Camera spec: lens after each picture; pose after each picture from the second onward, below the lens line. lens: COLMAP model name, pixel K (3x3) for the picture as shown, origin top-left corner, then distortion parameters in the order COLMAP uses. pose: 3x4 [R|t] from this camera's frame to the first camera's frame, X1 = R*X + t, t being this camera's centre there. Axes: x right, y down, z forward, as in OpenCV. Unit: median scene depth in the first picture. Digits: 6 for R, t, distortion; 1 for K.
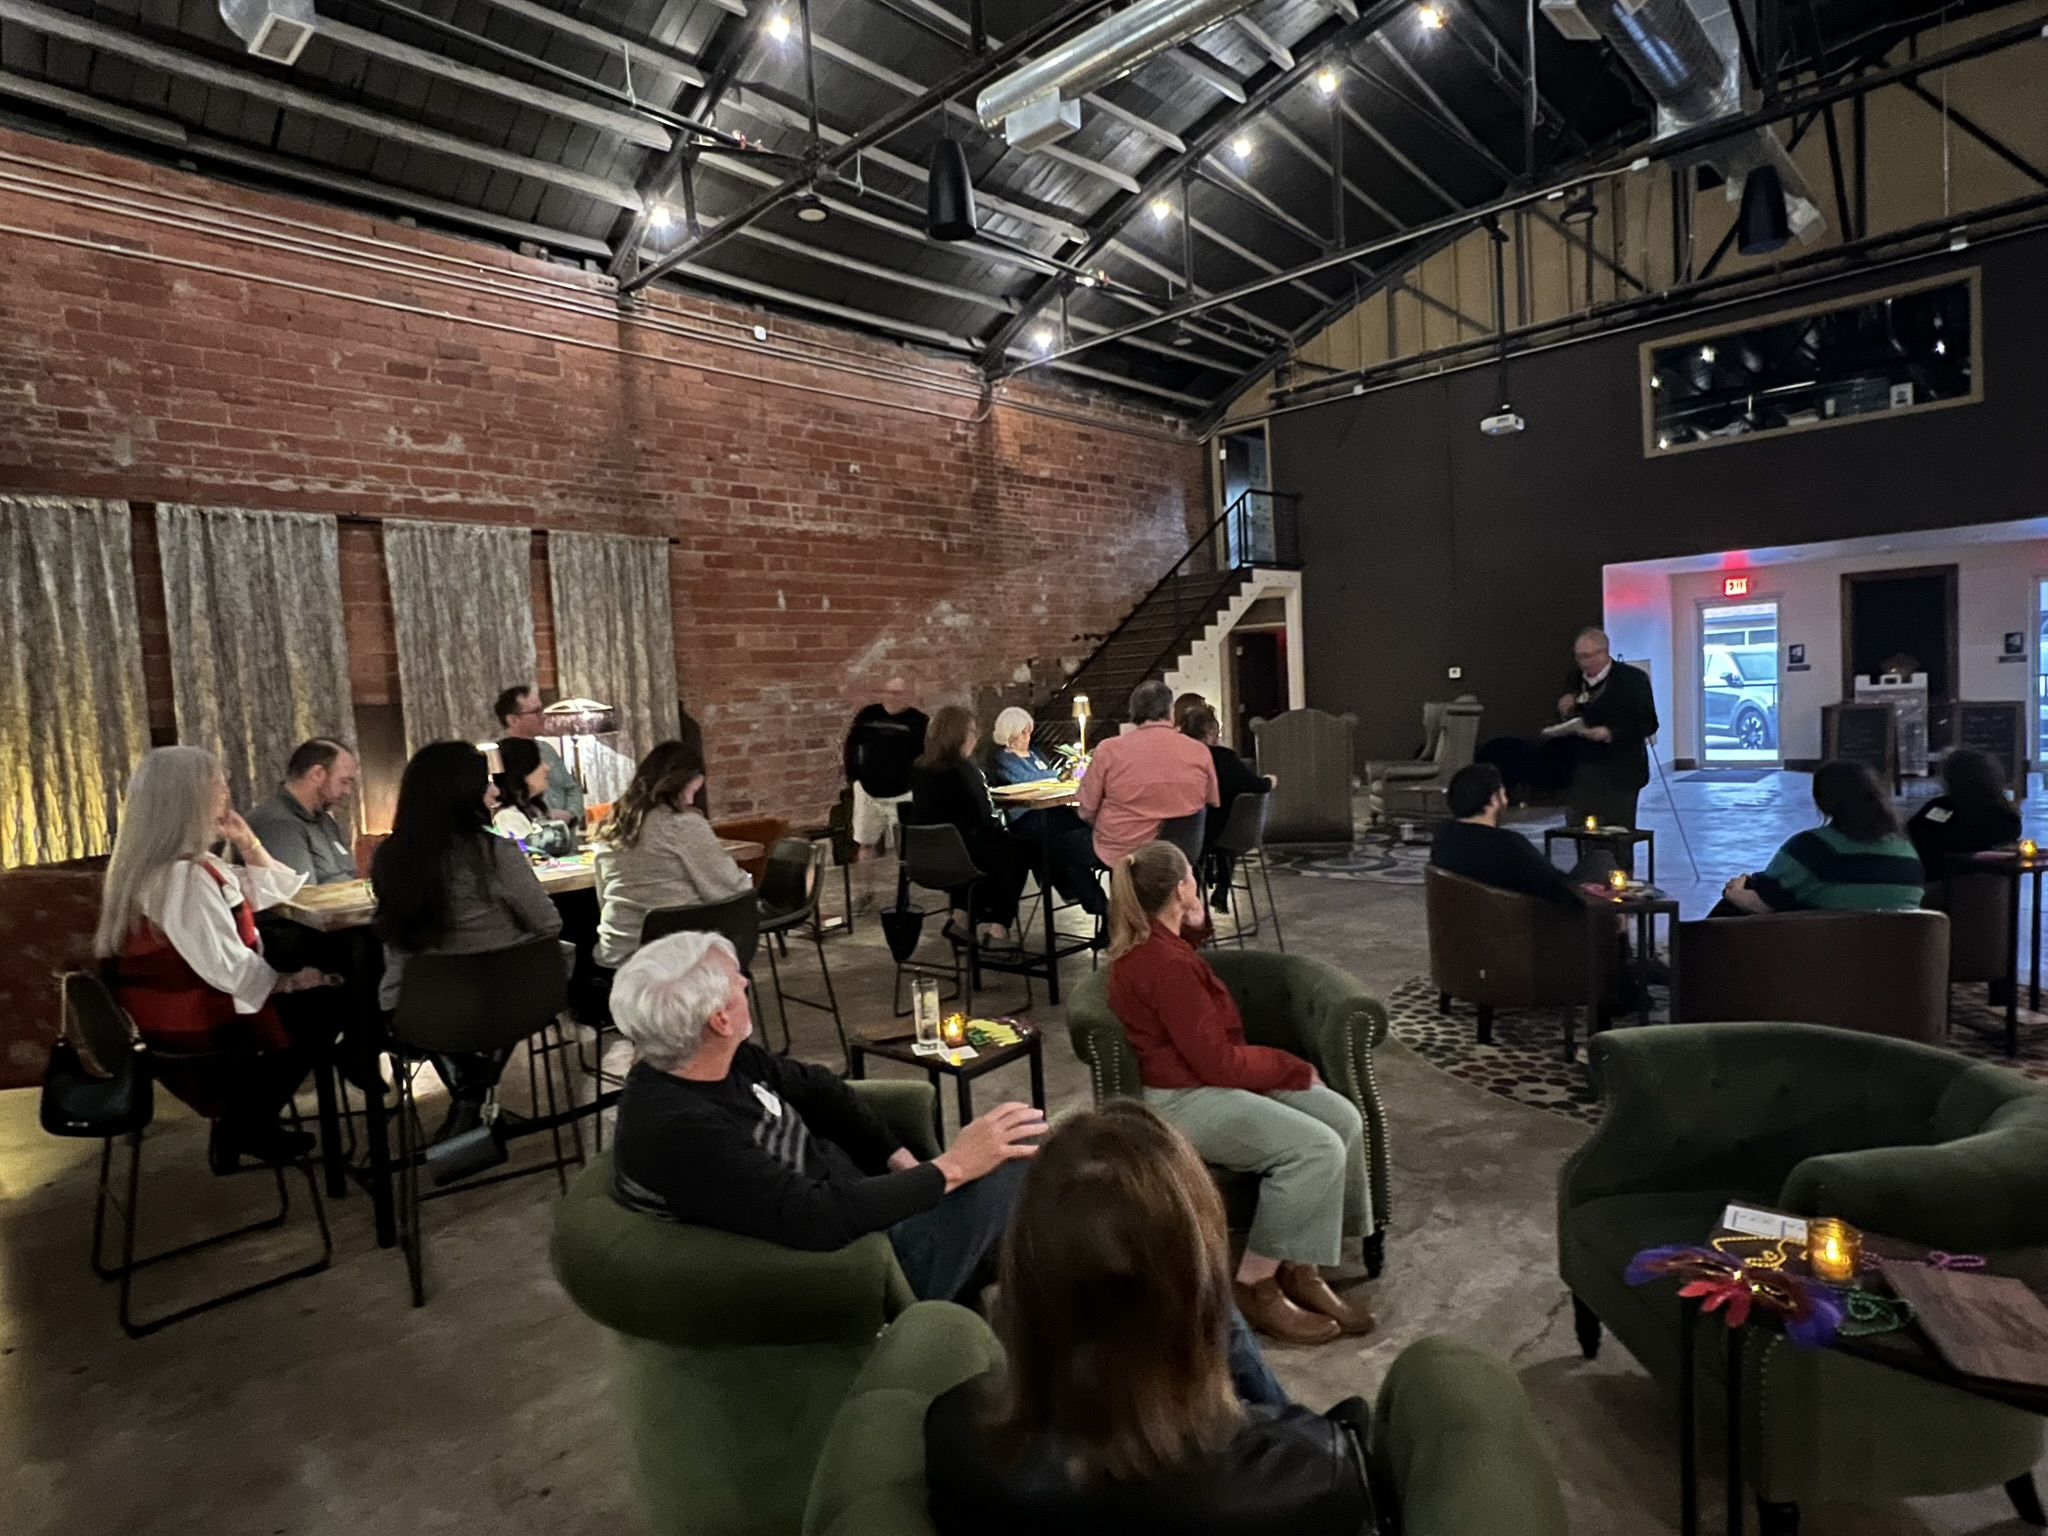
lens RADIAL K [[1113.6, 0, 1019.5], [0, 1113.6, 770.4], [0, 0, 1]] dist [0.001878, 0.000250]
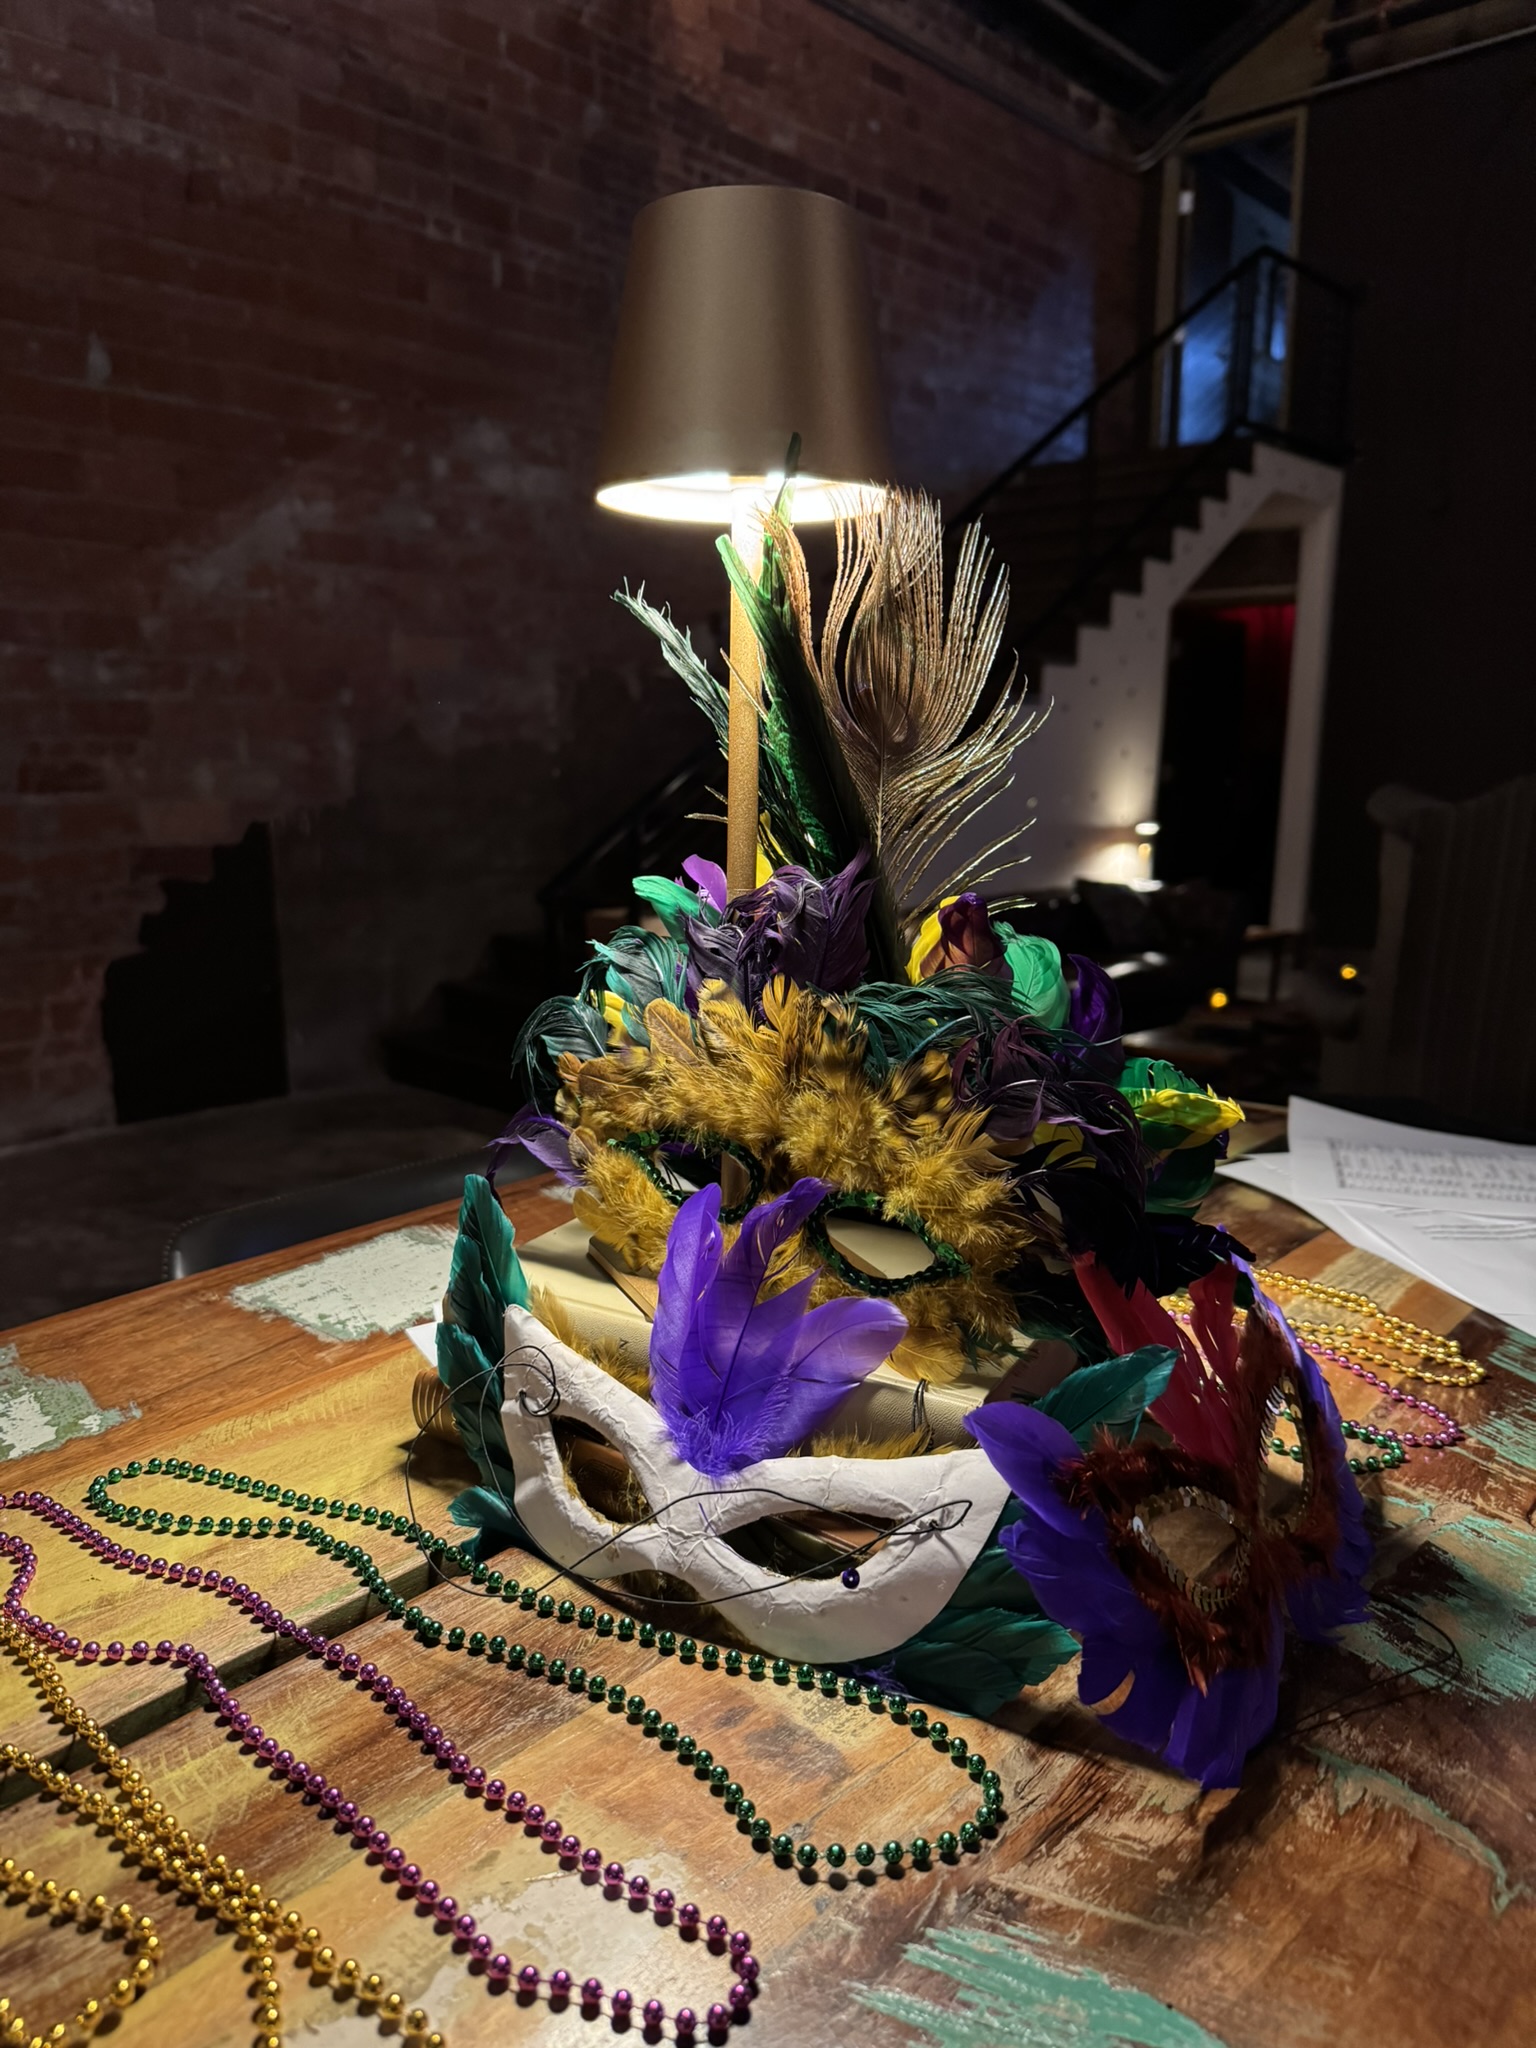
lens RADIAL K [[1445.9, 0, 768.0], [0, 1445.9, 1024.0], [0, 0, 1]] dist [-0.001685, -0.010622]
pose [[0.997706, 0.065454, 0.017263, 0.038286], [-0.067059, 0.990497, 0.120079, -0.018587], [-0.009239, -0.120961, 0.992614, 0.587876]]
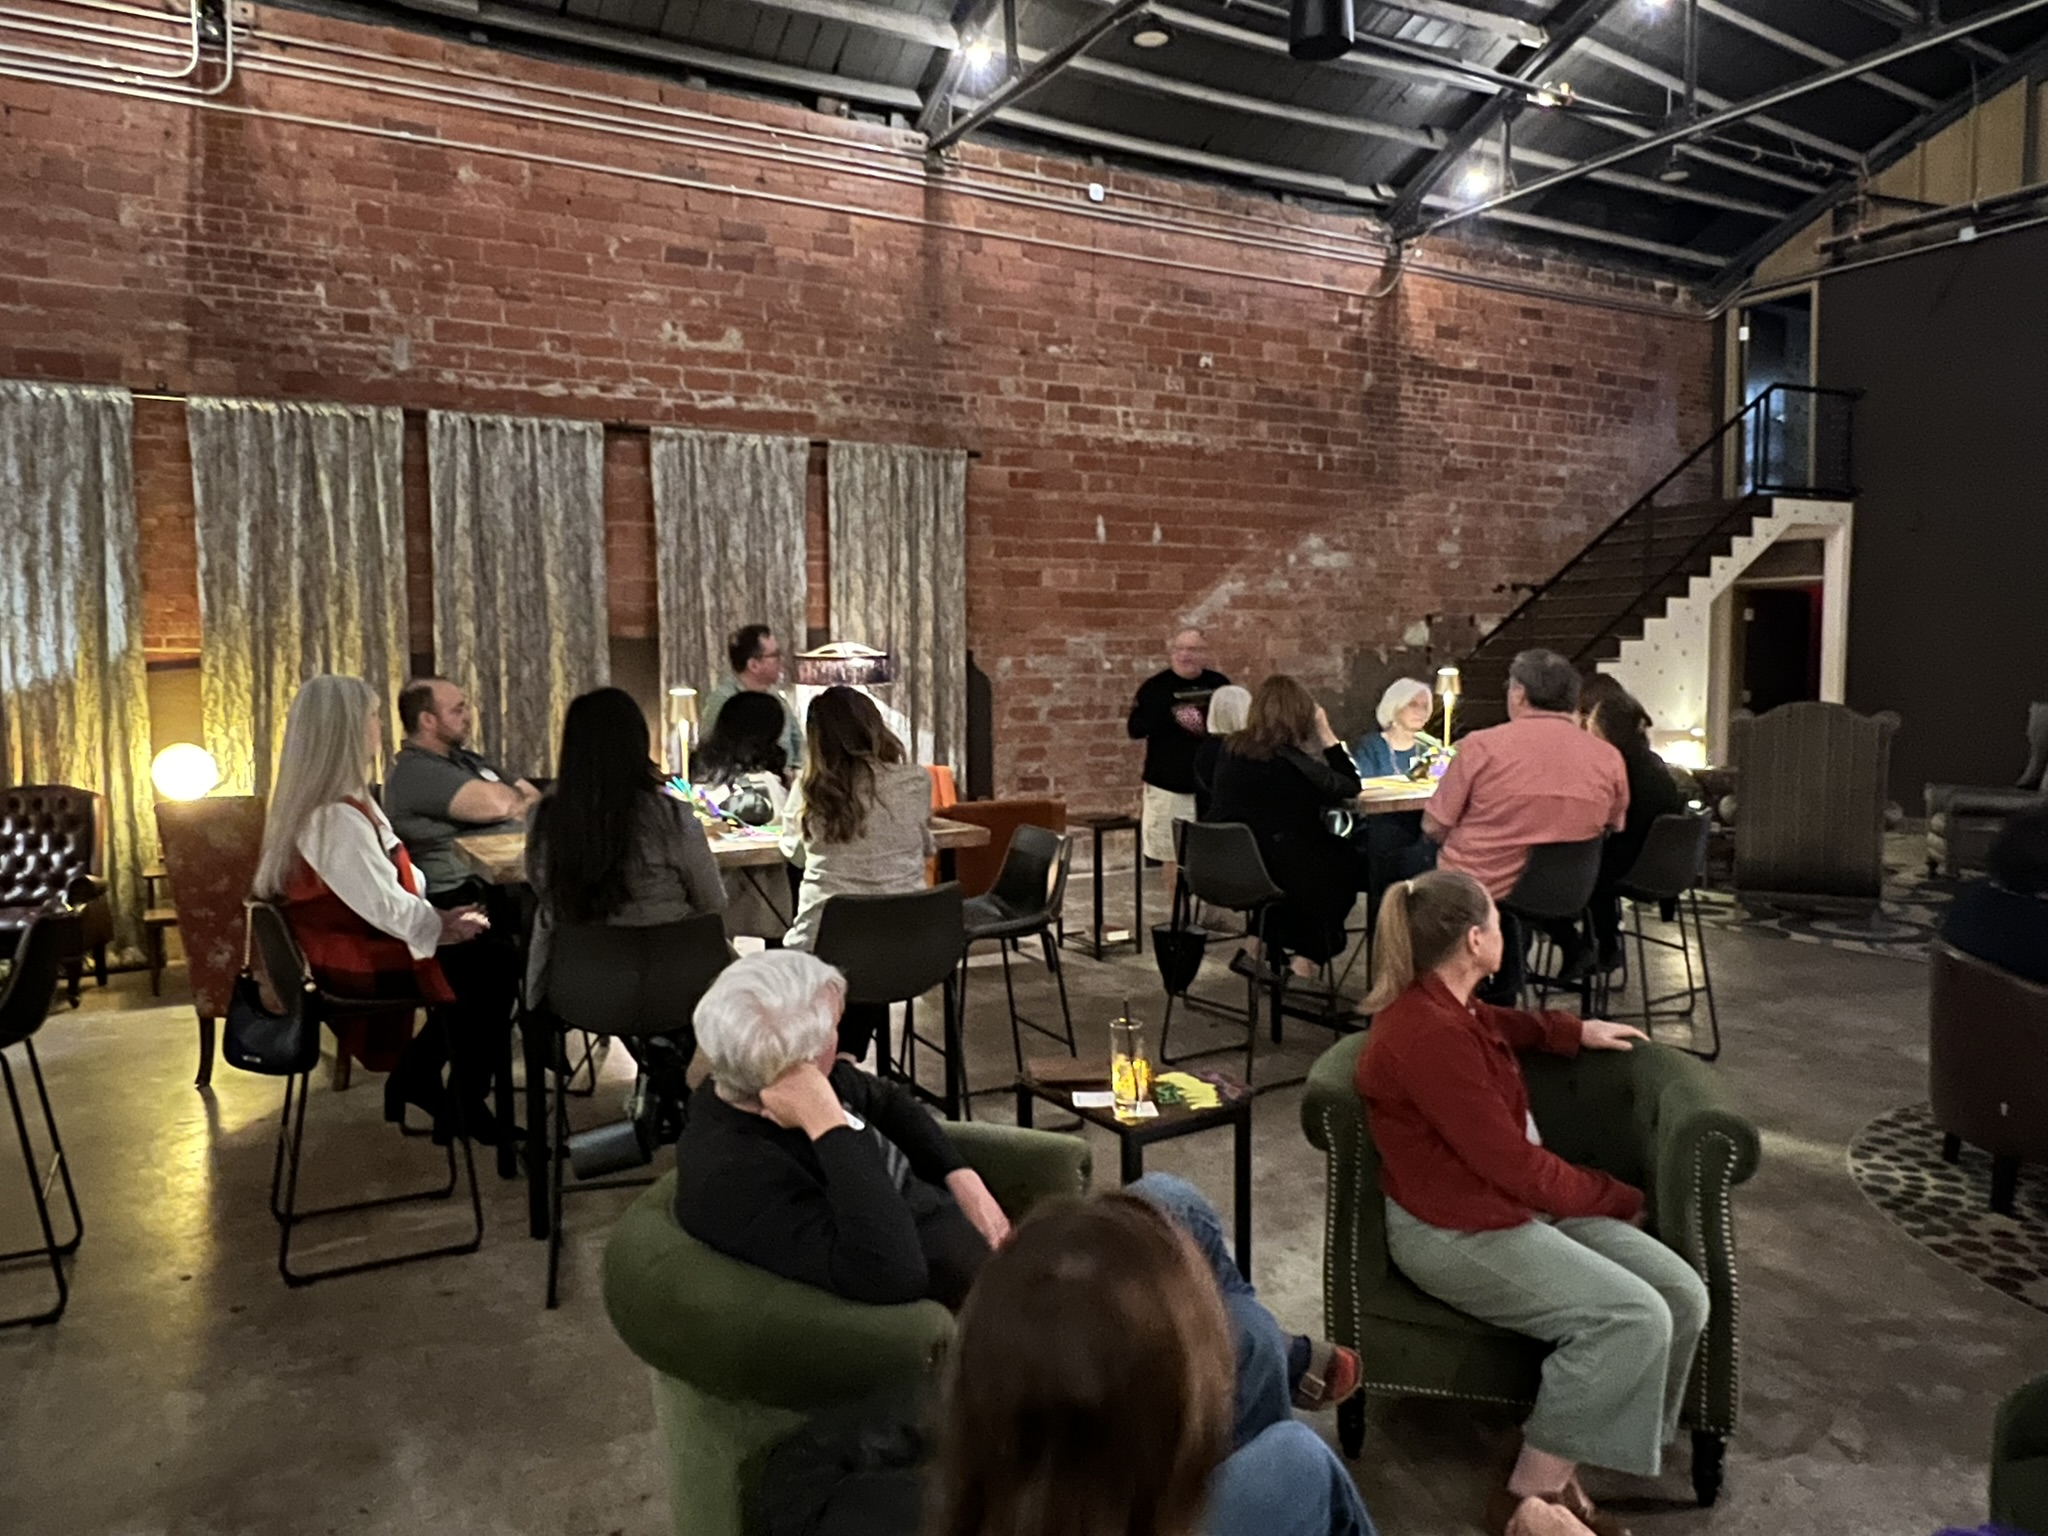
lens RADIAL K [[1429.6, 0, 1021.5], [0, 1429.6, 776.2], [0, 0, 1]] dist [0.006559, -0.005555]
pose [[0.955171, 0.070369, -0.287569, 0.040996], [-0.064980, 0.997486, 0.028255, -0.001773], [0.288834, -0.008302, 0.957343, 0.001834]]
